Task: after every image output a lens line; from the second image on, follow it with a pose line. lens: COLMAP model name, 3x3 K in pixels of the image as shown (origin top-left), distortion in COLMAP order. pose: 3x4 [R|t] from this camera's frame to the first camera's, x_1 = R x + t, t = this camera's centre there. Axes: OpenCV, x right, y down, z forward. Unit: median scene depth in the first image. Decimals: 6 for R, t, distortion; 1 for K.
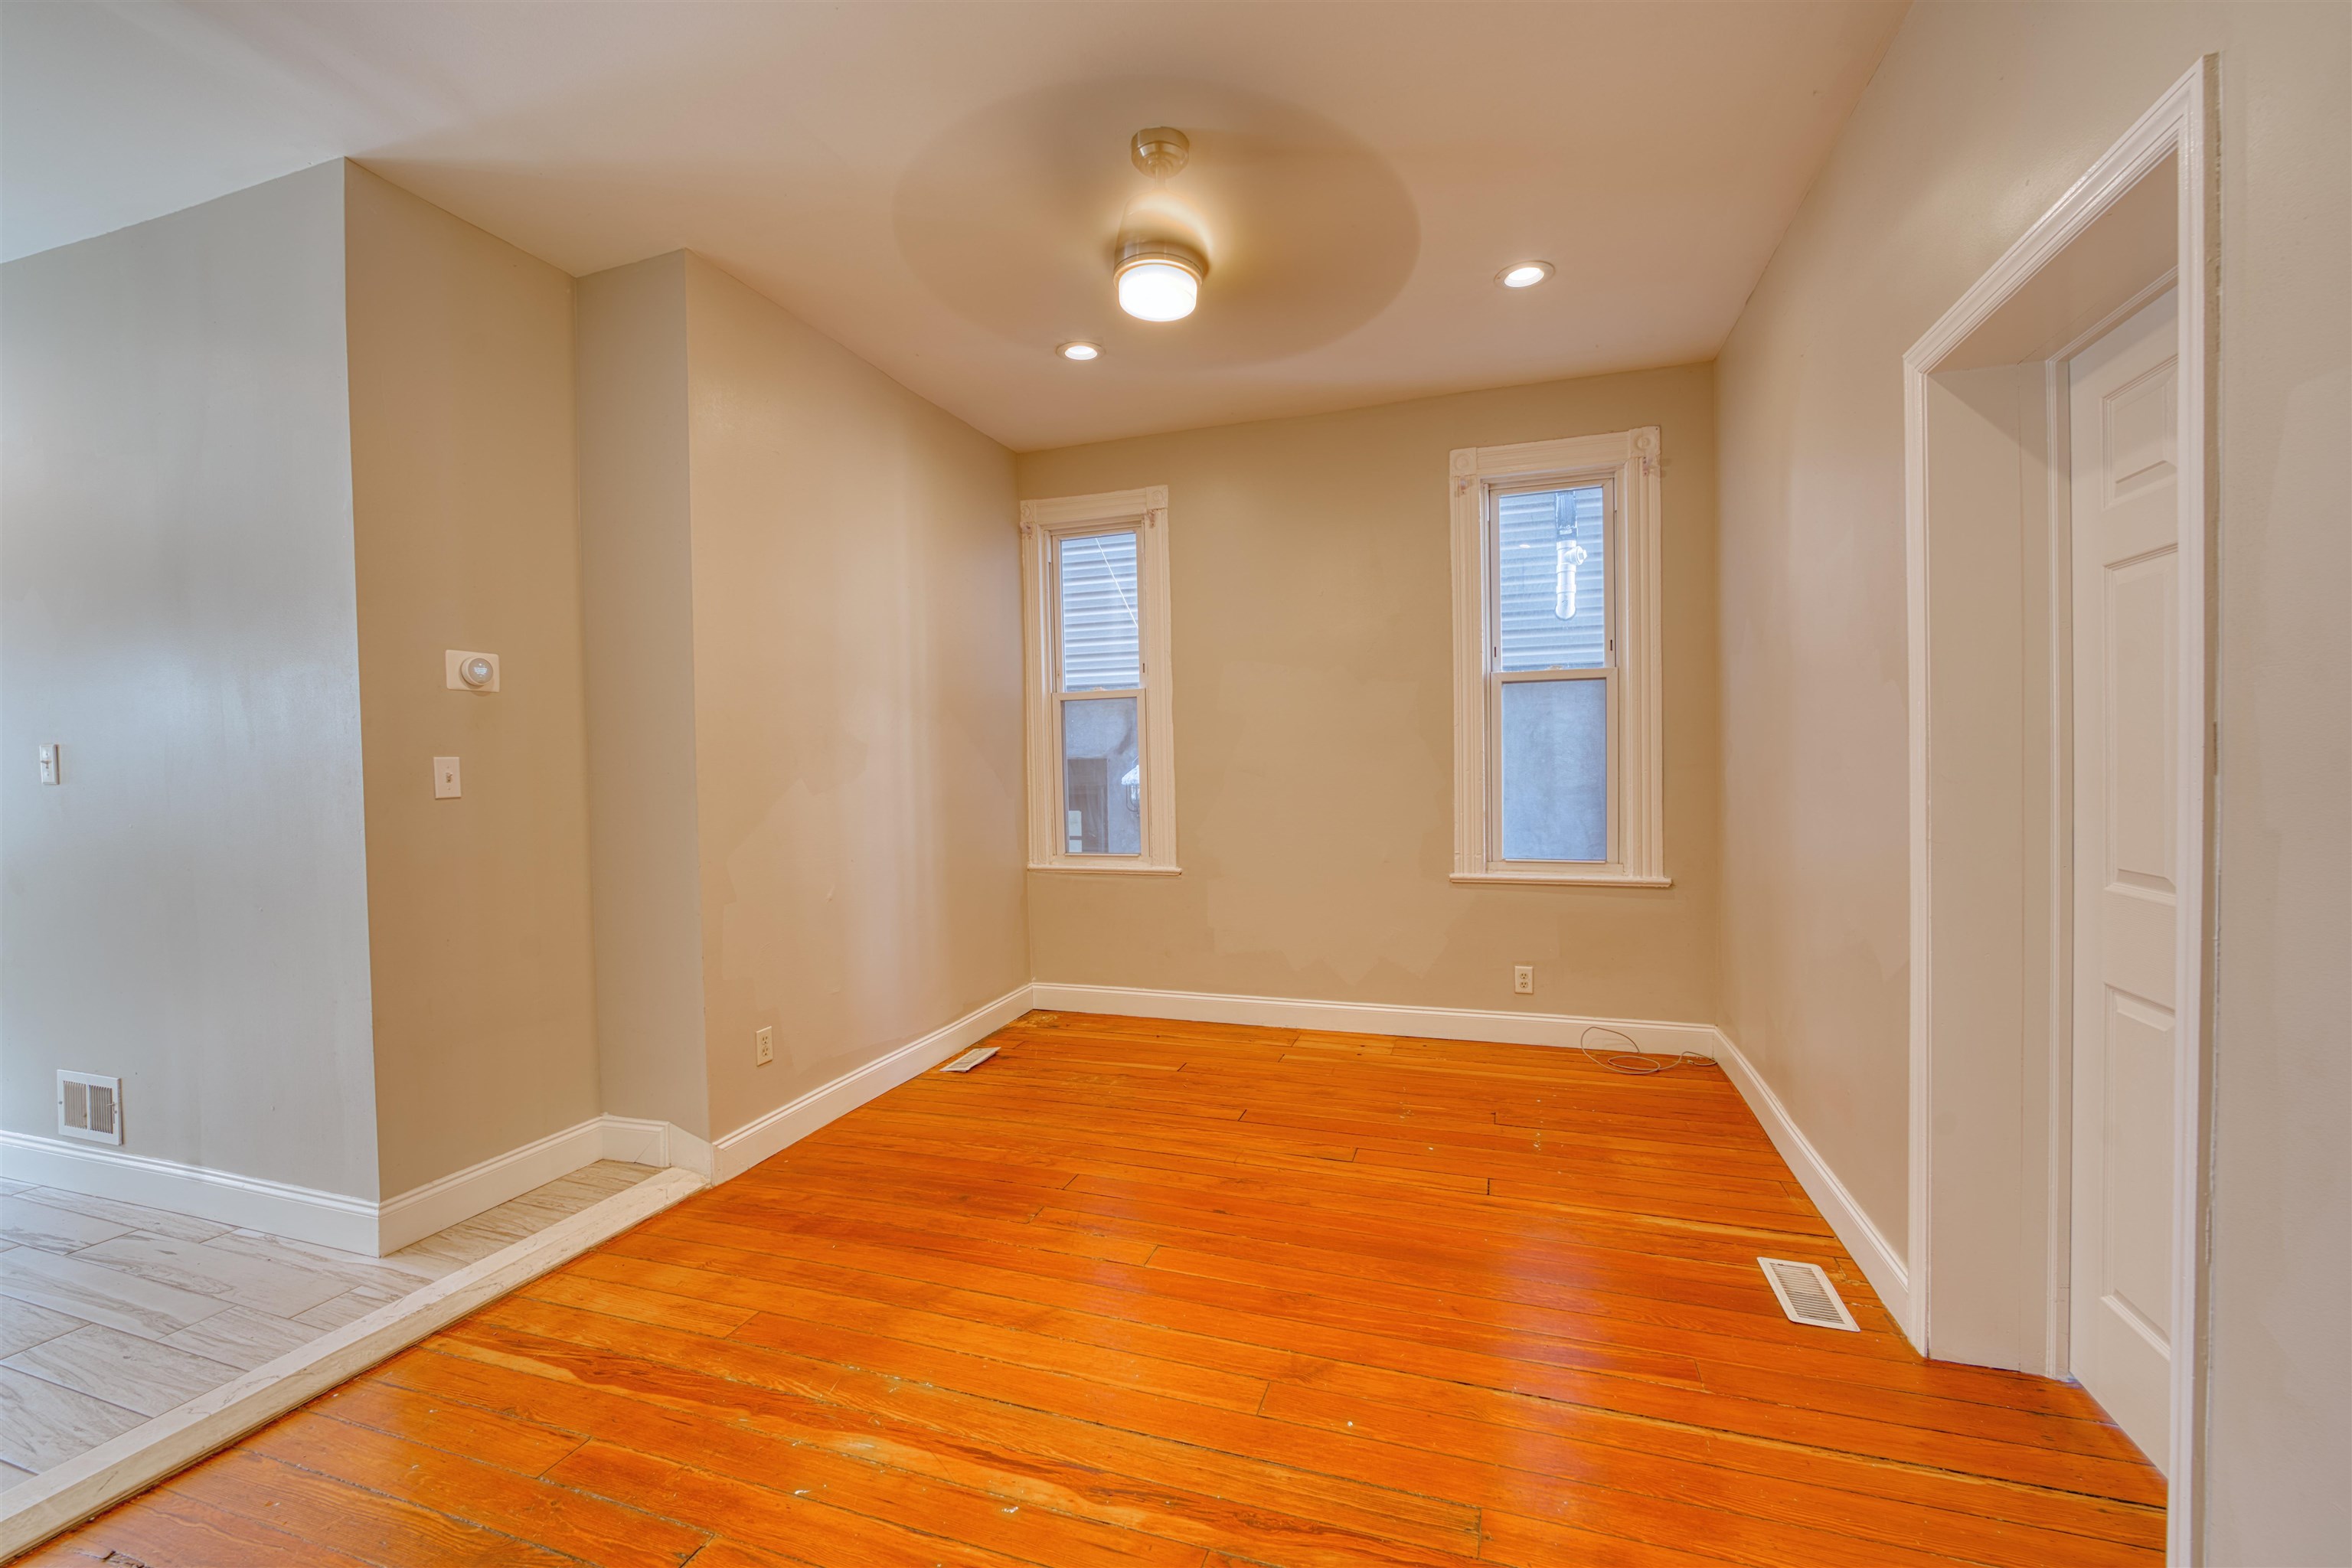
lens RADIAL K [[953.1, 0, 1188.6], [0, 953.1, 782.7], [0, 0, 1]] dist [-0.004185, -0.002829]
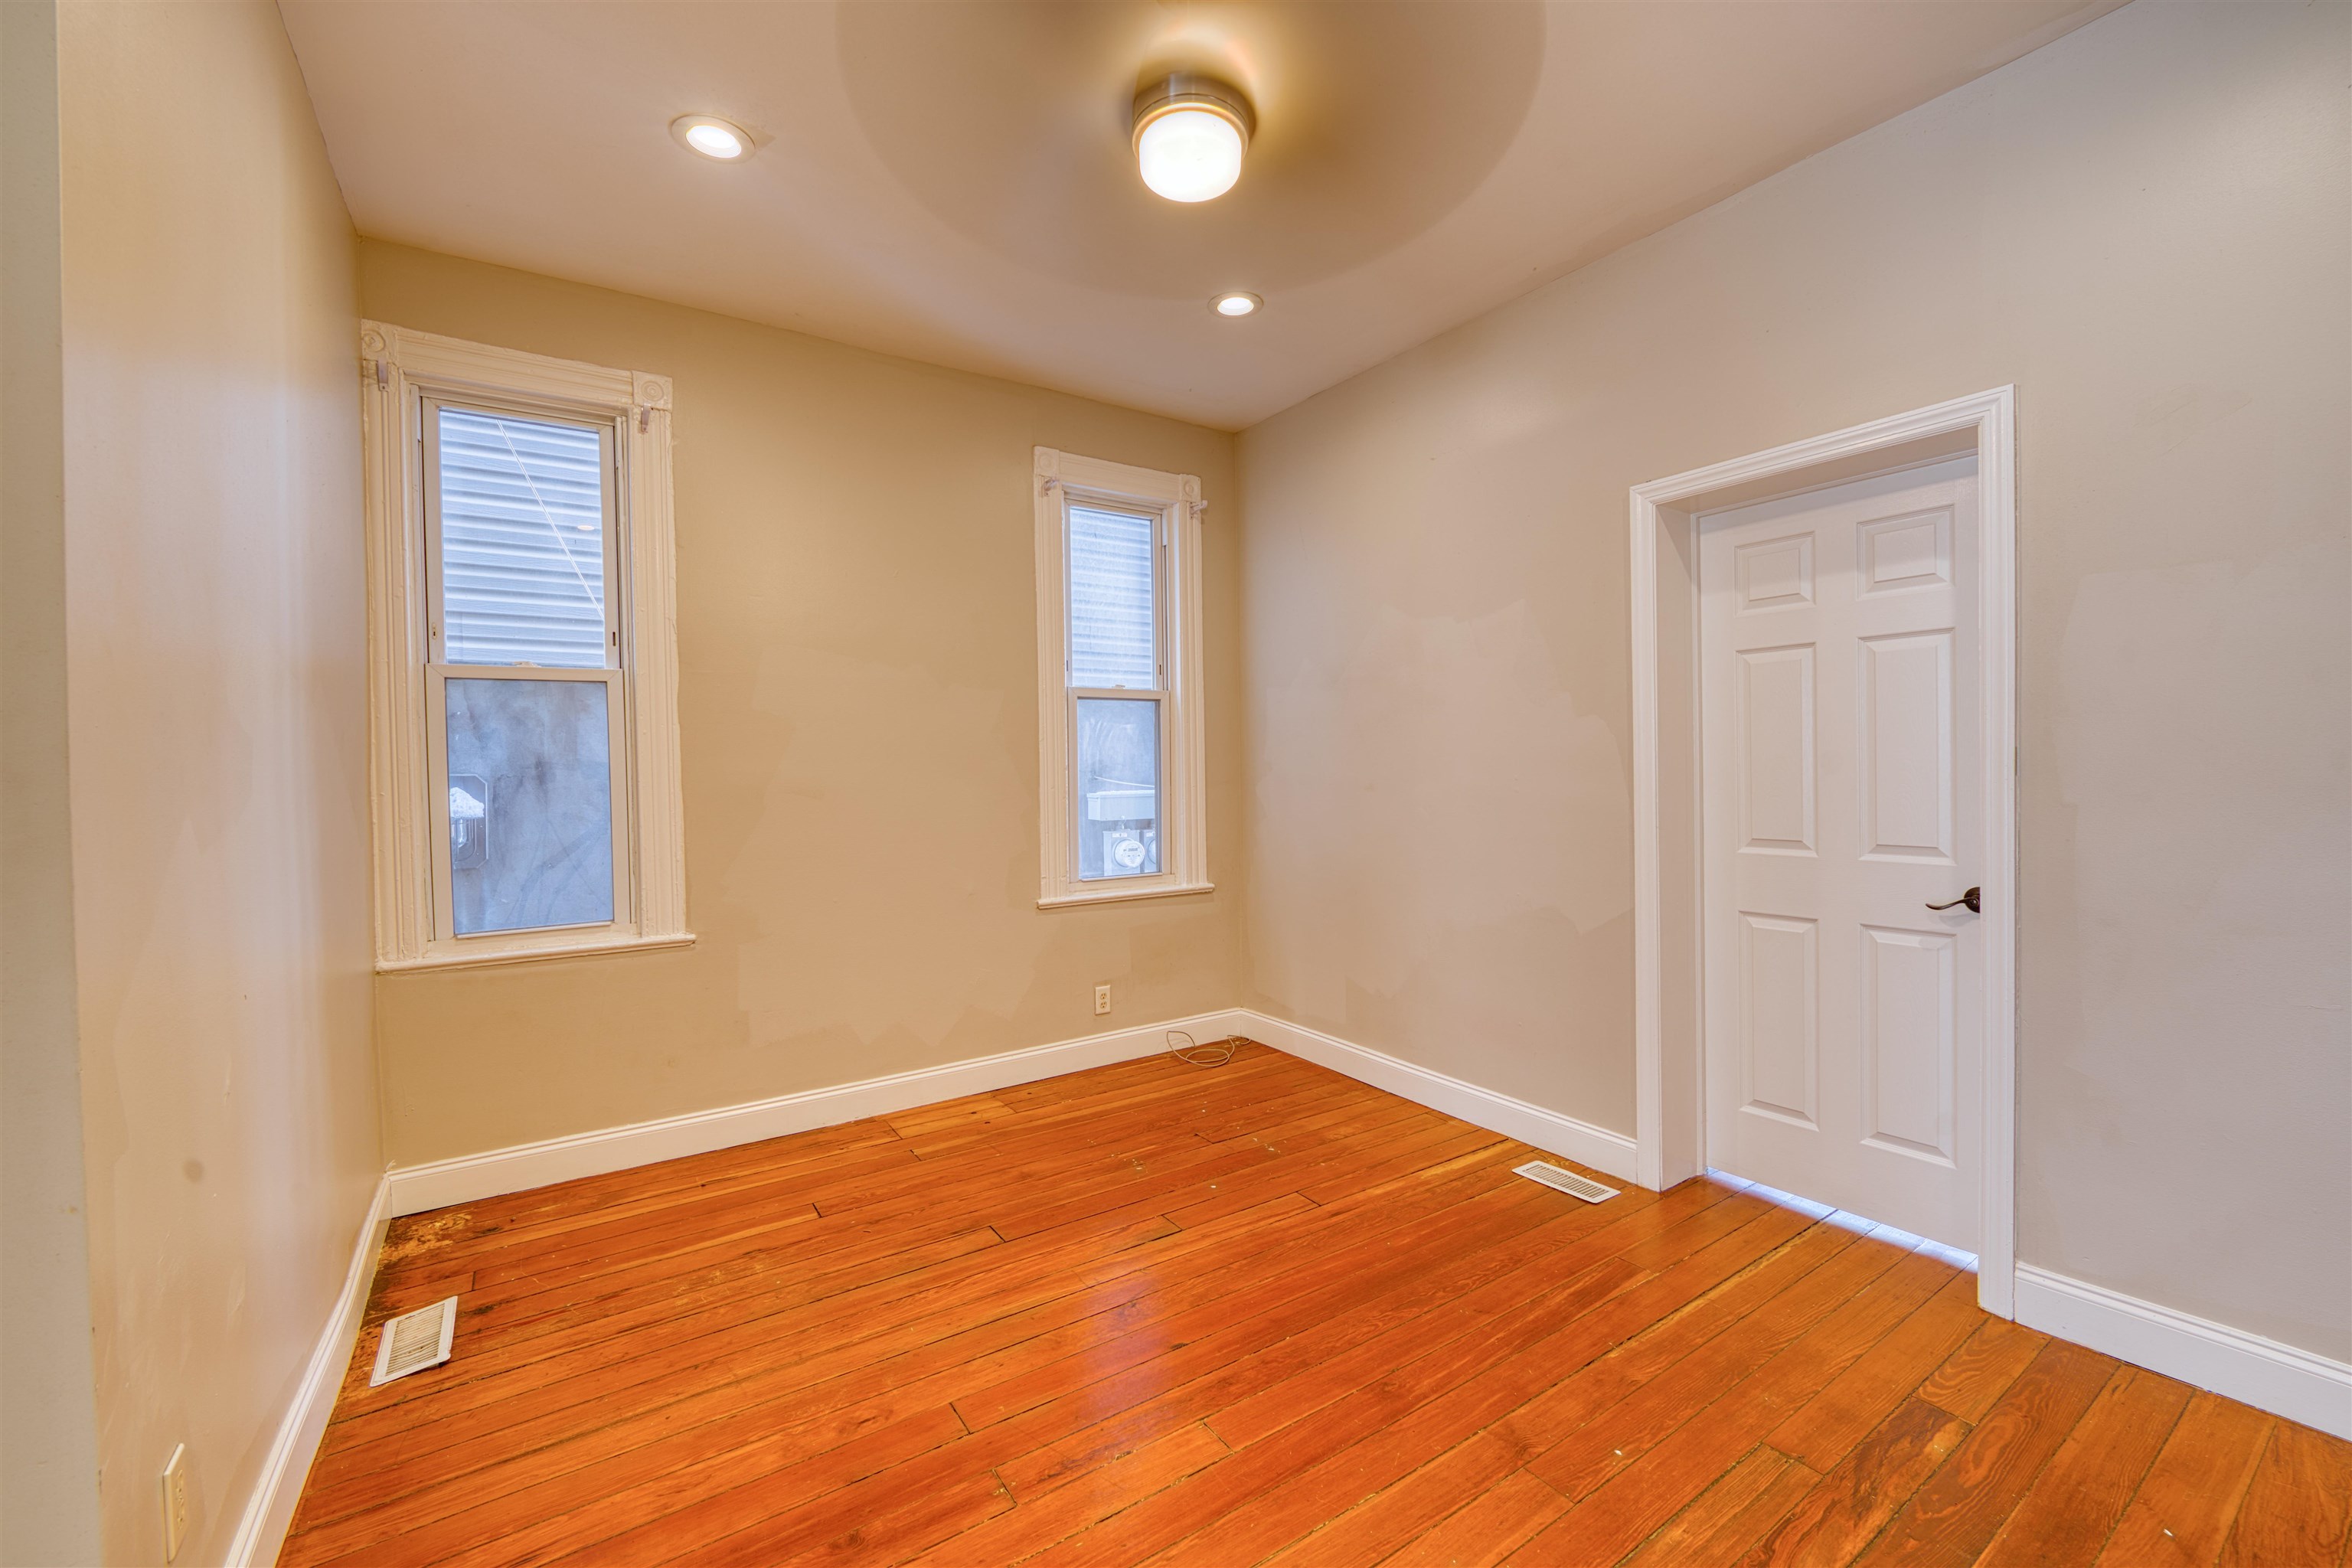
lens RADIAL K [[953.1, 0, 1188.6], [0, 953.1, 782.7], [0, 0, 1]] dist [-0.004185, -0.002829]
pose [[0.607692, -0.003929, 0.794163, -0.393415], [0.024019, 0.999621, -0.013434, -0.002583], [-0.793810, 0.027239, 0.607556, 0.338428]]
